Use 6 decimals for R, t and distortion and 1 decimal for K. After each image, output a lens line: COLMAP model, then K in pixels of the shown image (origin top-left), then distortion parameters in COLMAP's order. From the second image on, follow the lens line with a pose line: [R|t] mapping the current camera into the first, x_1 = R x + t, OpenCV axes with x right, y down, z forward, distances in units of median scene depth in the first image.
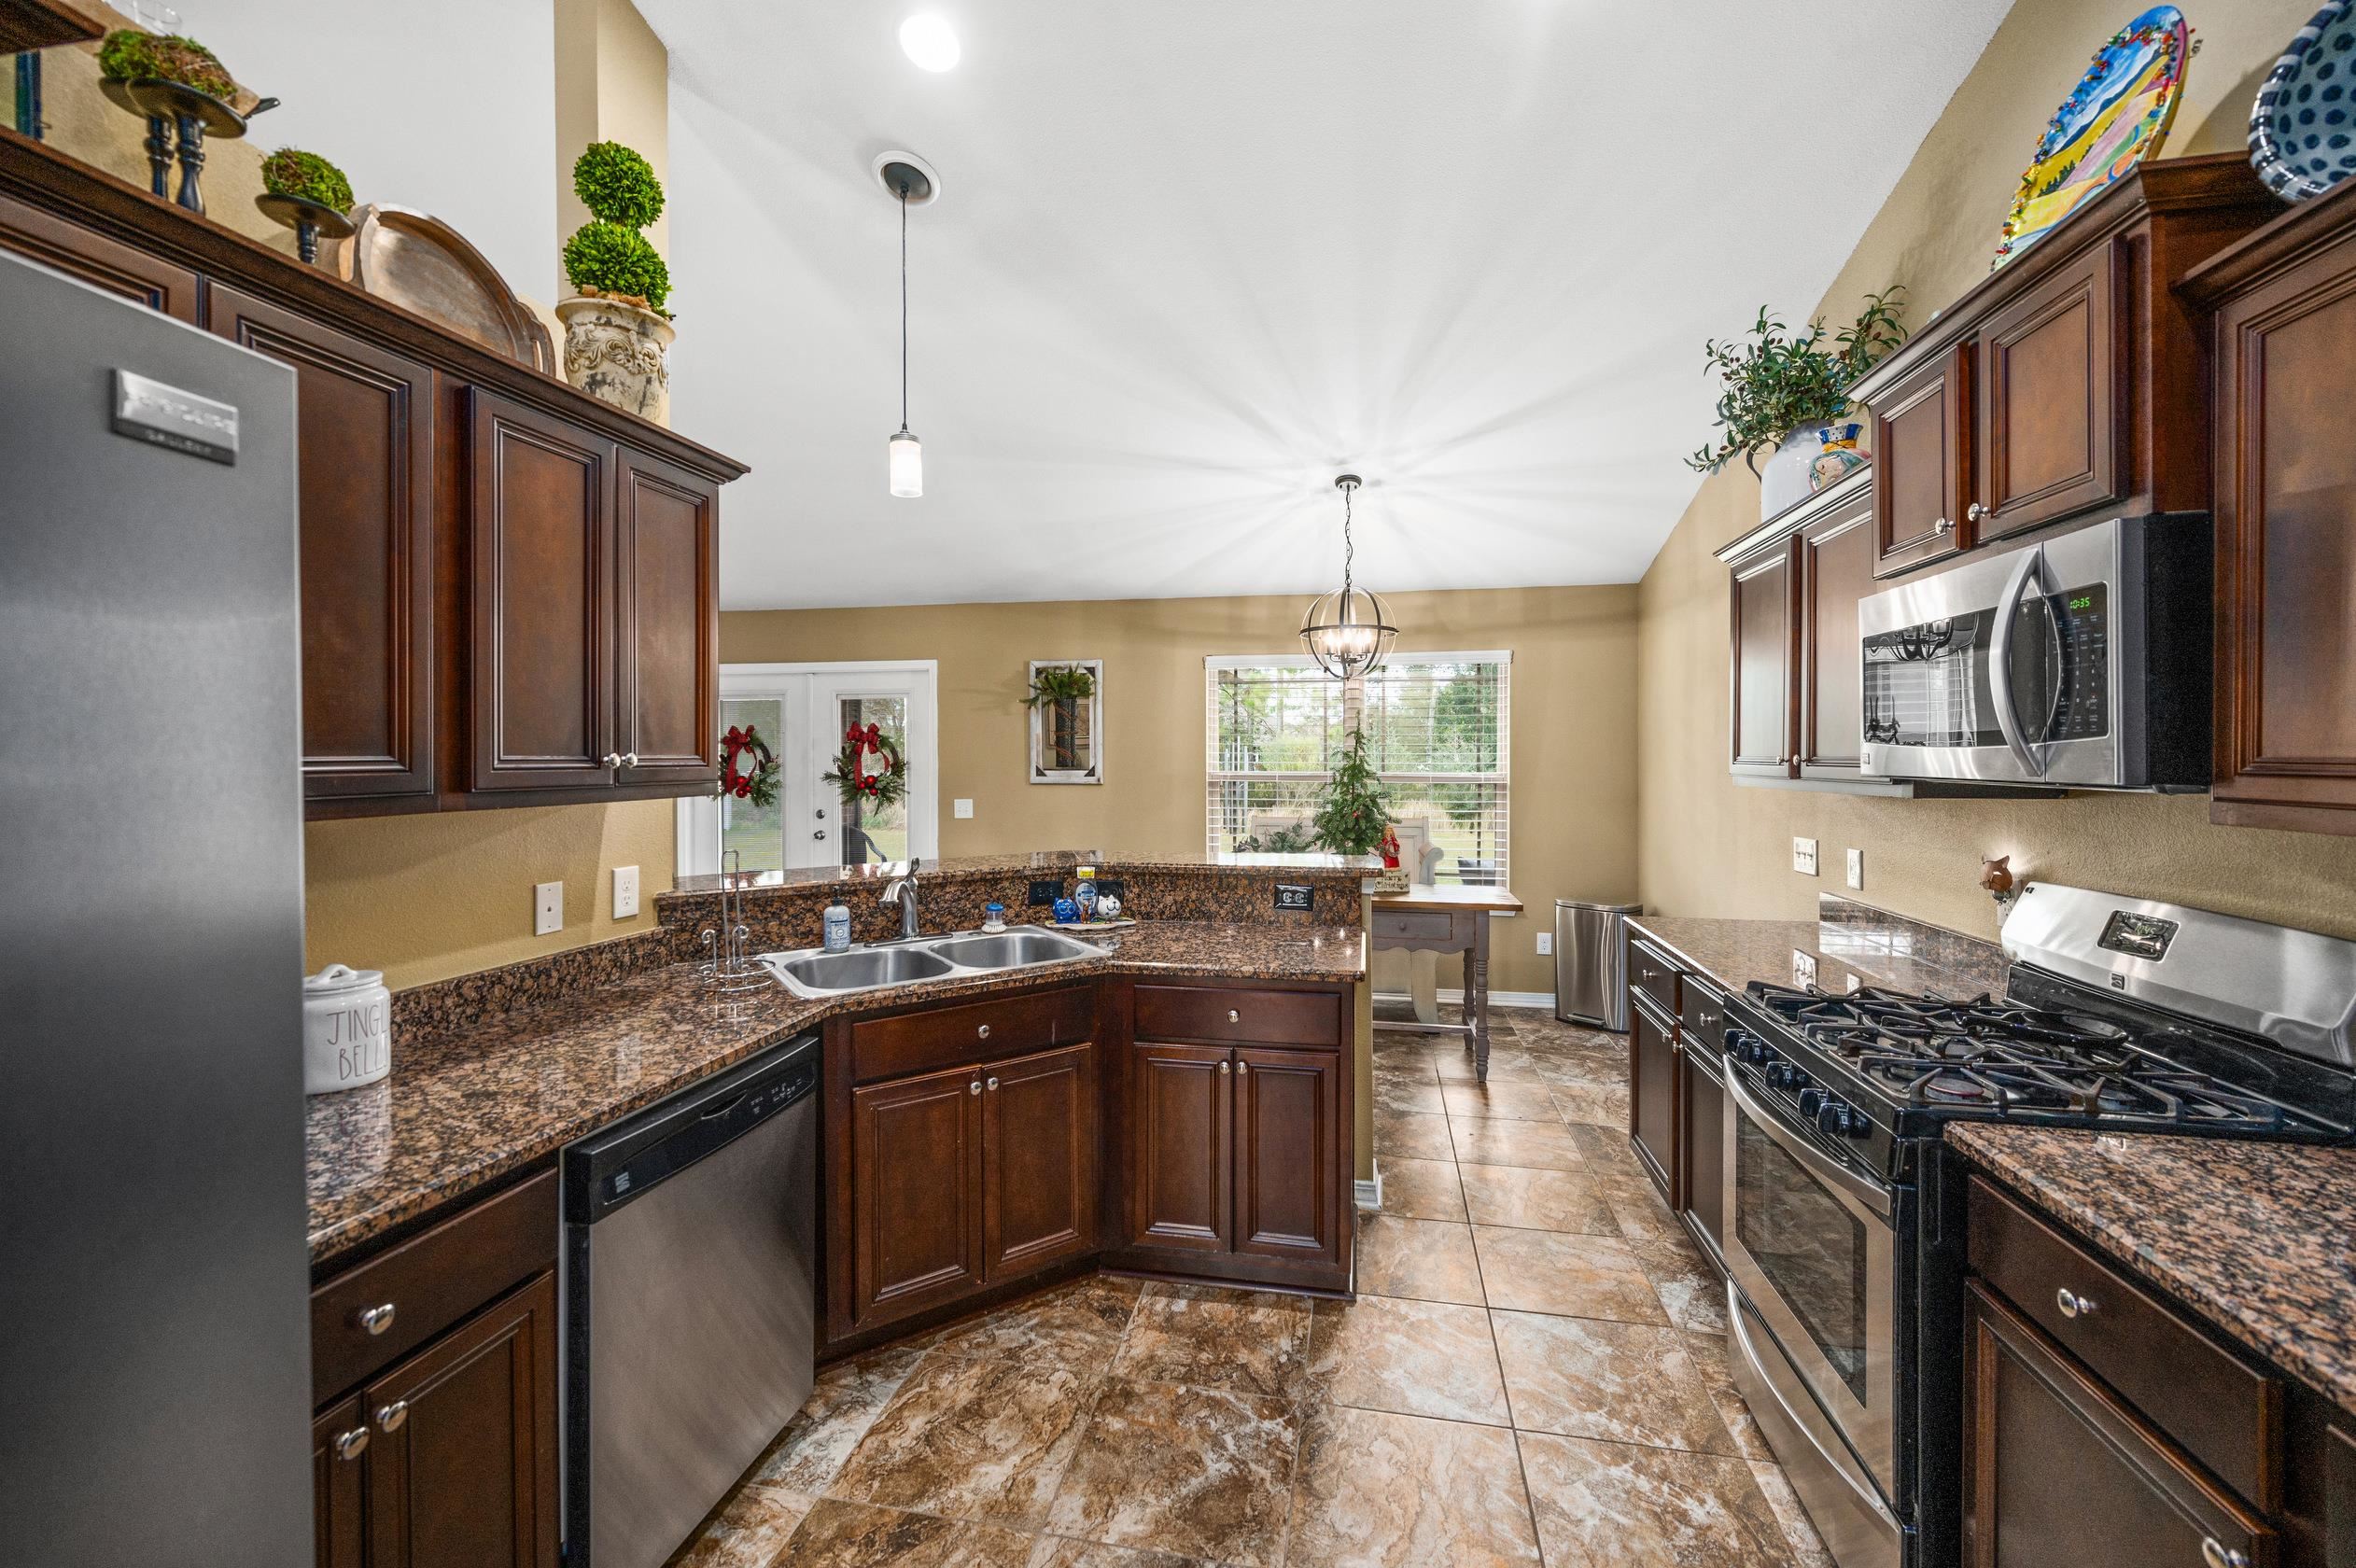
lens RADIAL K [[956.4, 0, 1171.6], [0, 956.4, 743.4], [0, 0, 1]] dist [0.000401, 0.000030]
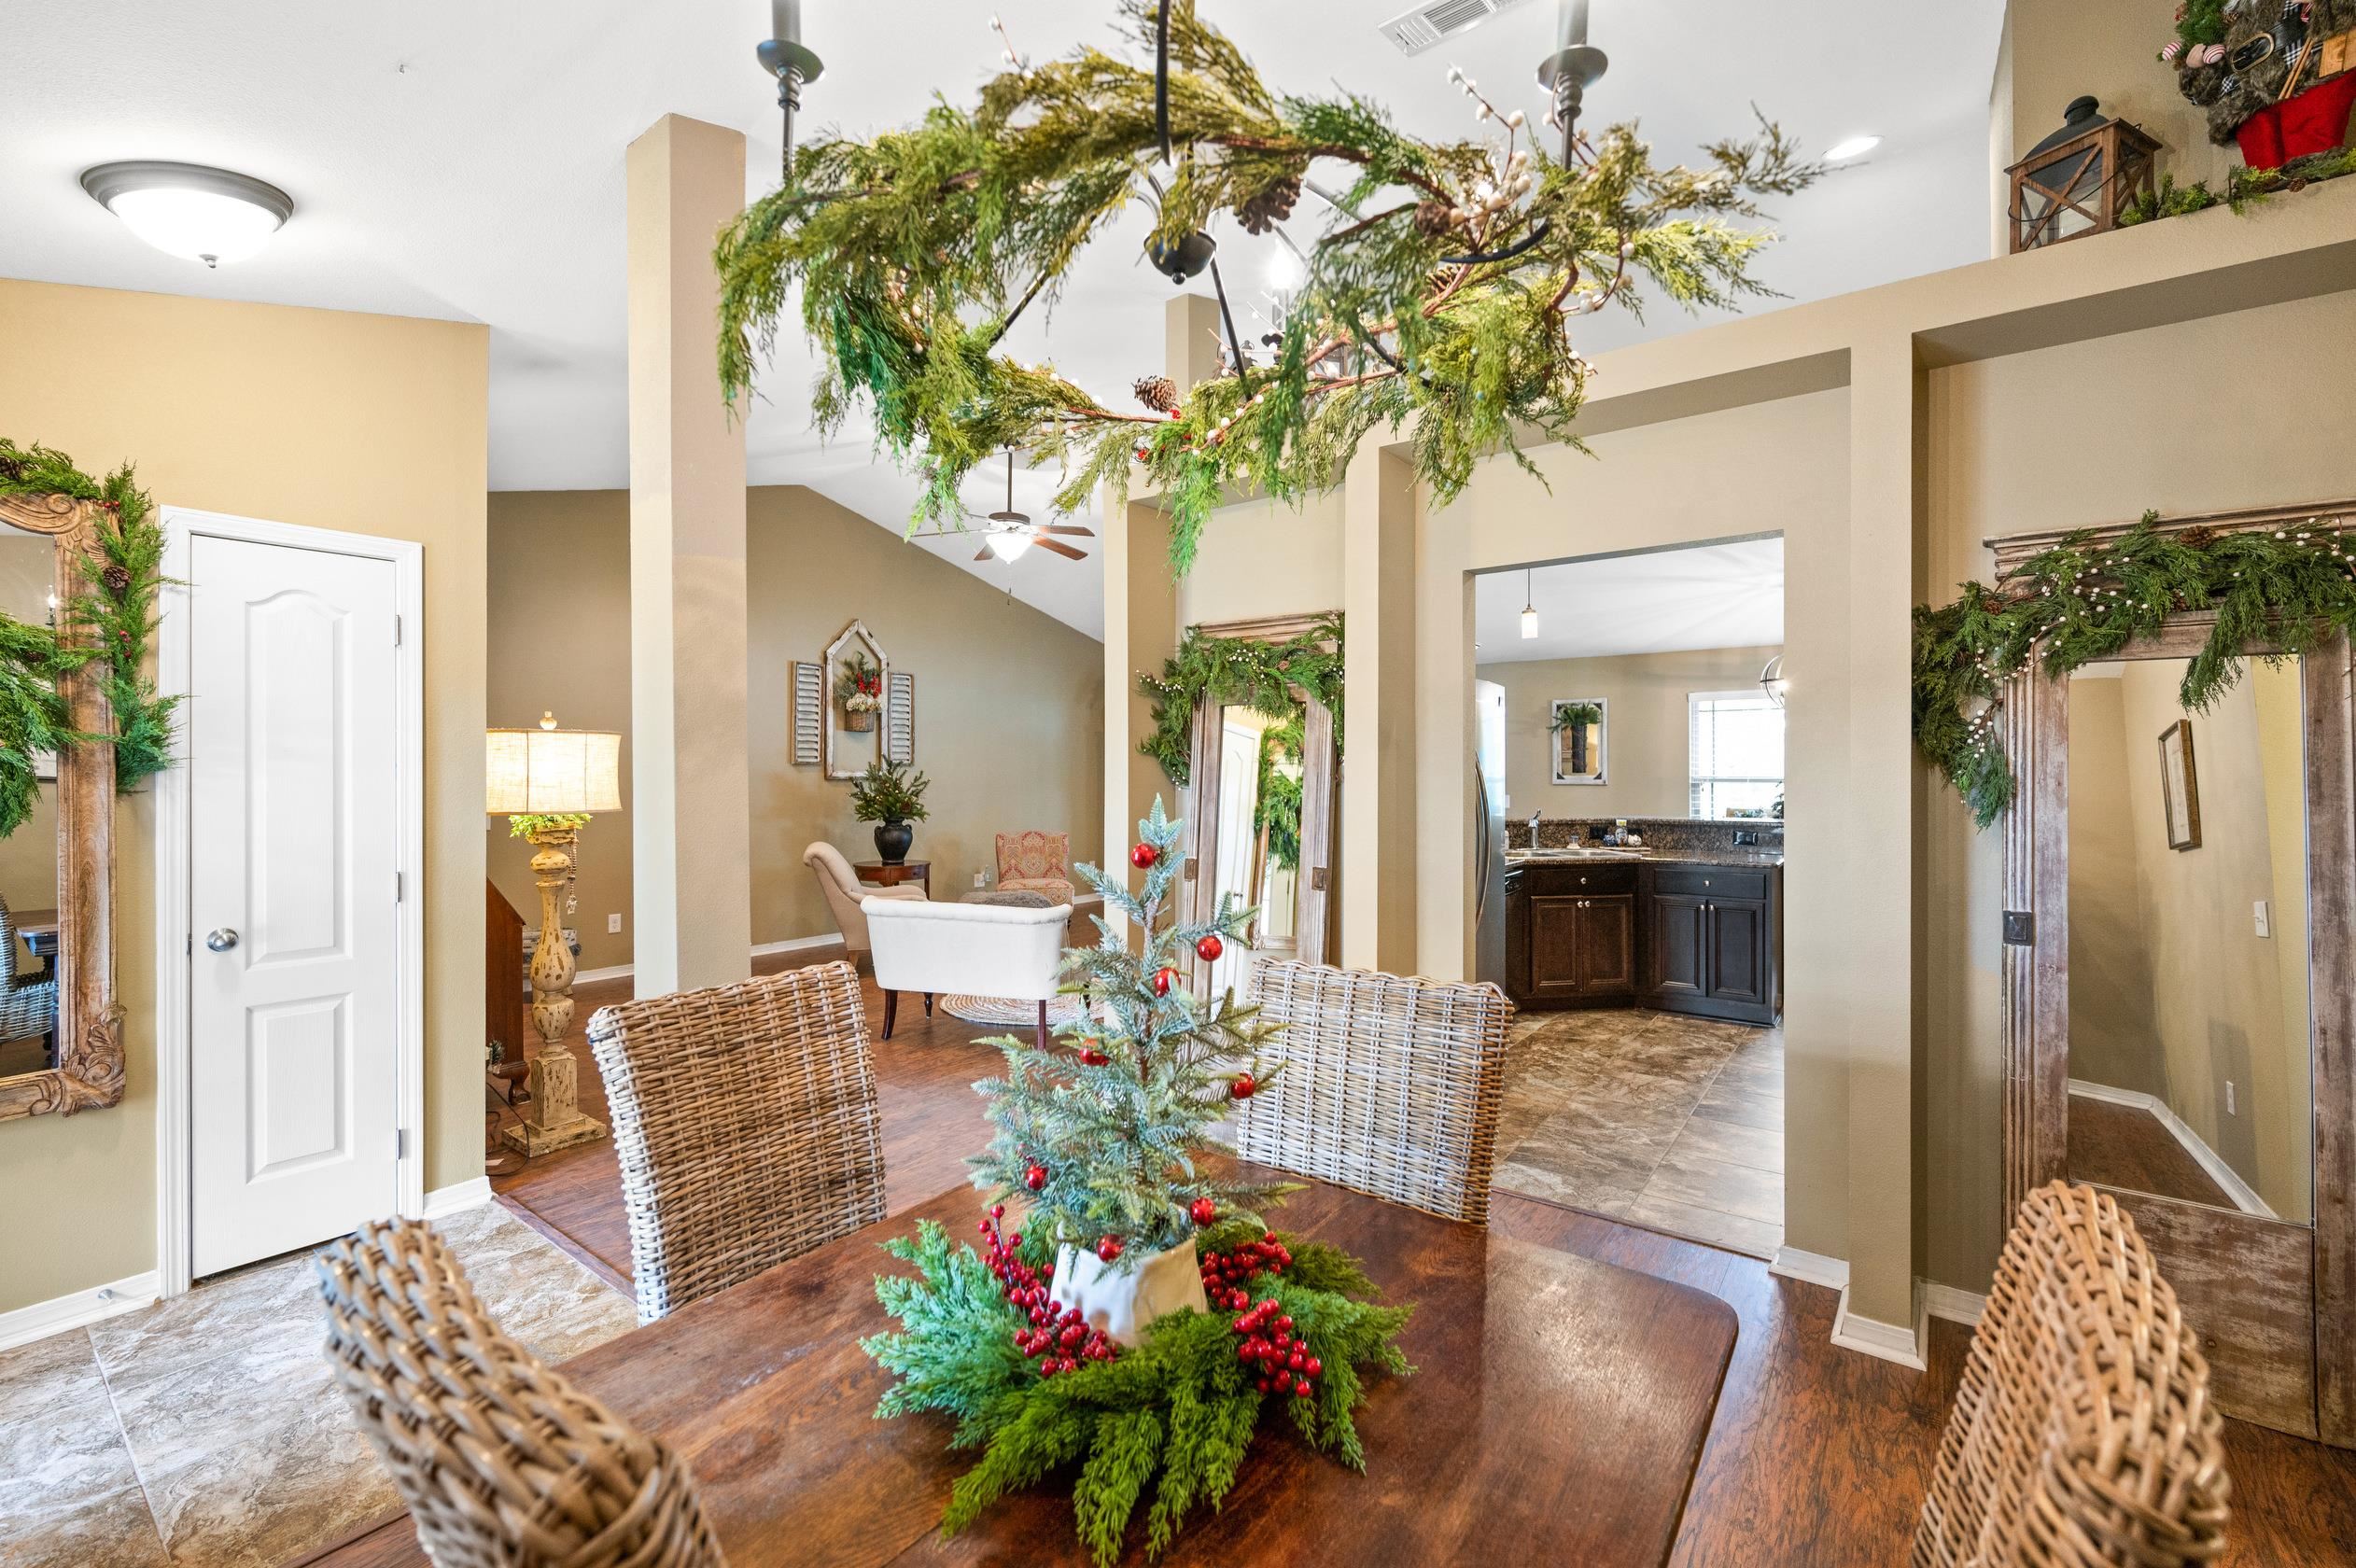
lens RADIAL K [[975.2, 0, 1173.1], [0, 975.2, 762.1], [0, 0, 1]] dist [-0.001664, -0.000146]
pose [[0.901615, -0.003757, -0.432523, -0.053321], [0.005745, 0.999978, 0.003291, 0.000798], [0.432501, -0.005452, 0.901617, -1.169840]]
